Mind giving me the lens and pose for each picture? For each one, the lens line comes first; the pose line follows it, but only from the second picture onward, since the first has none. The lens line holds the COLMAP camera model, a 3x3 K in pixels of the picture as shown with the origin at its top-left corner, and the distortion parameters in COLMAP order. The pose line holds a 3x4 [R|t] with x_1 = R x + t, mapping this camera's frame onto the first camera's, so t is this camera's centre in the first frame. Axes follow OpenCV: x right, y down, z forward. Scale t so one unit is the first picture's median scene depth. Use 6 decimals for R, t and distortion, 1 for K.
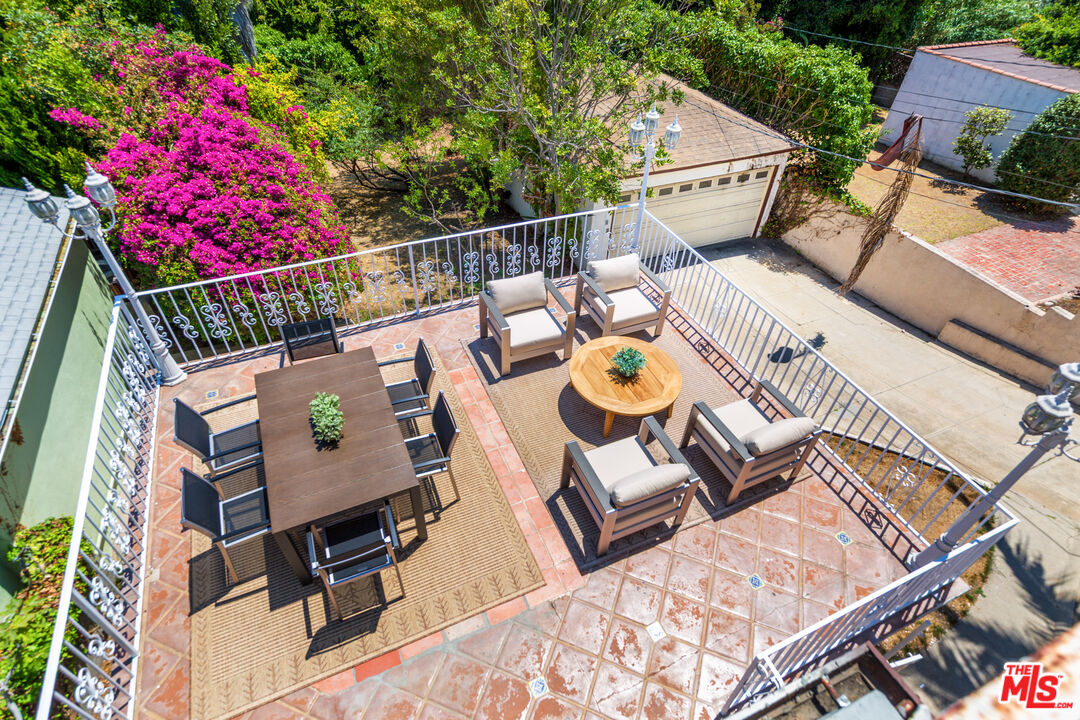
lens RADIAL K [[557.5, 0, 559.1], [0, 557.5, 368.1], [0, 0, 1]] dist [0.001220, 0.000443]
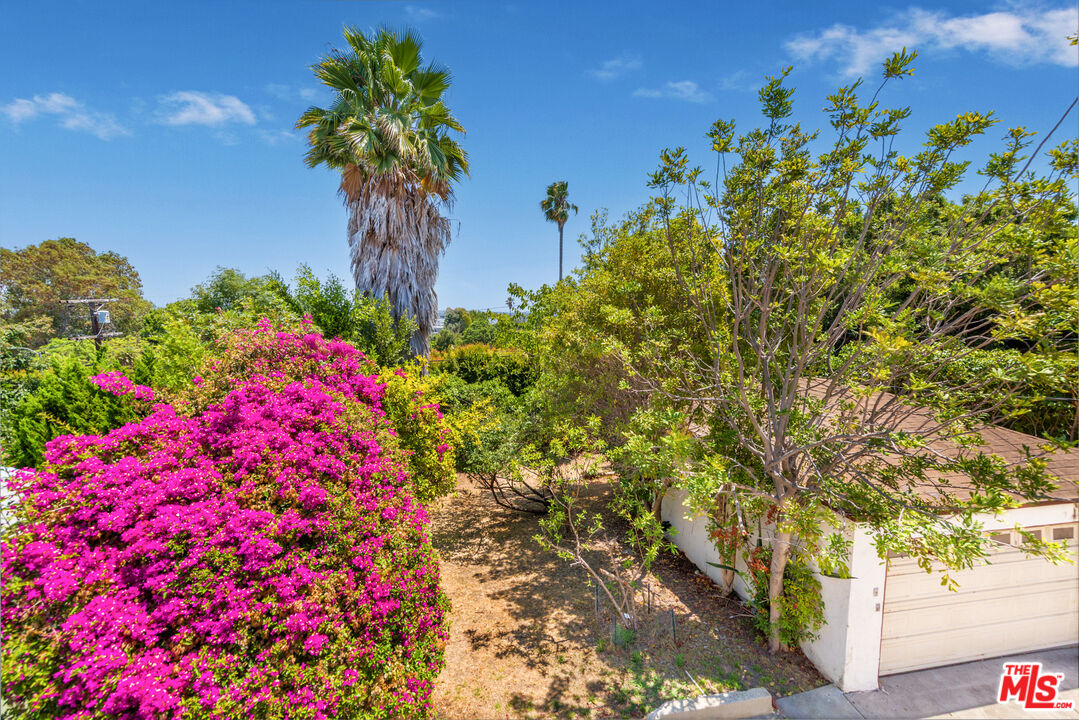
lens RADIAL K [[497.8, 0, 542.0], [0, 497.8, 345.9], [0, 0, 1]] dist [0.012346, 0.000695]
pose [[0.964869, -0.021543, -0.261847, -0.109331], [-0.138674, 0.804741, -0.577202, -0.126449], [0.223154, 0.593236, 0.773482, 0.398347]]
